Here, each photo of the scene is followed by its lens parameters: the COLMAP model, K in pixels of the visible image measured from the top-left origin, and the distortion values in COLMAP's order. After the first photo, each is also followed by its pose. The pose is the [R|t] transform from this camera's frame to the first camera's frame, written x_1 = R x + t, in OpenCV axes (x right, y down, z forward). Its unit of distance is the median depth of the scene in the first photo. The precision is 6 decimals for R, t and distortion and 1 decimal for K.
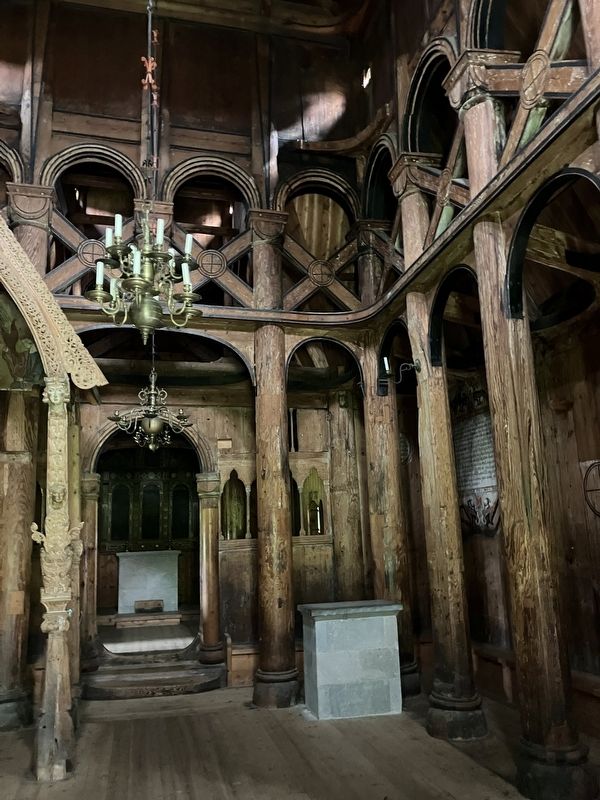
lens RADIAL K [[641.6, 0, 300.0], [0, 641.6, 400.0], [0, 0, 1]] dist [0.053340, -0.077487]
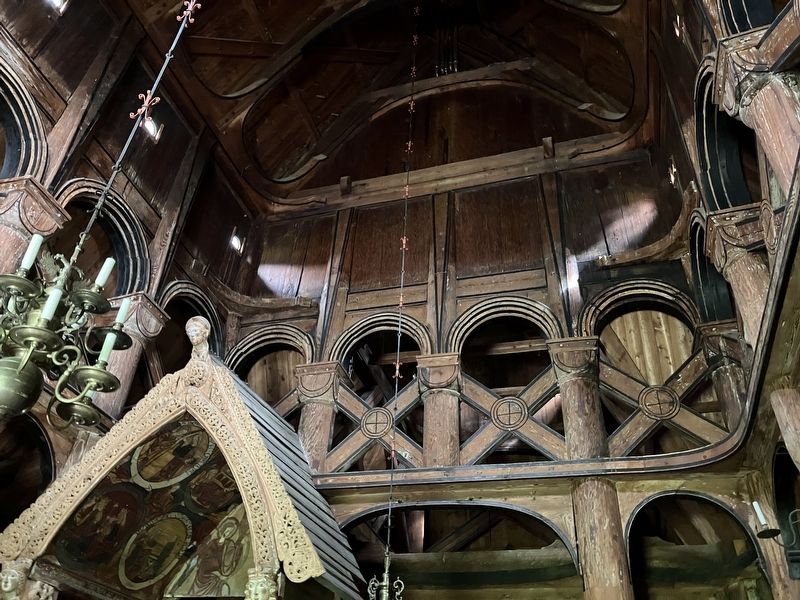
lens RADIAL K [[641.6, 0, 400.0], [0, 641.6, 300.0], [0, 0, 1]] dist [0.053340, -0.077487]
pose [[0.870750, -0.242277, -0.427897, 0.121896], [0.025543, 0.891305, -0.452683, 0.023721], [0.491062, 0.383245, 0.782293, 0.244276]]
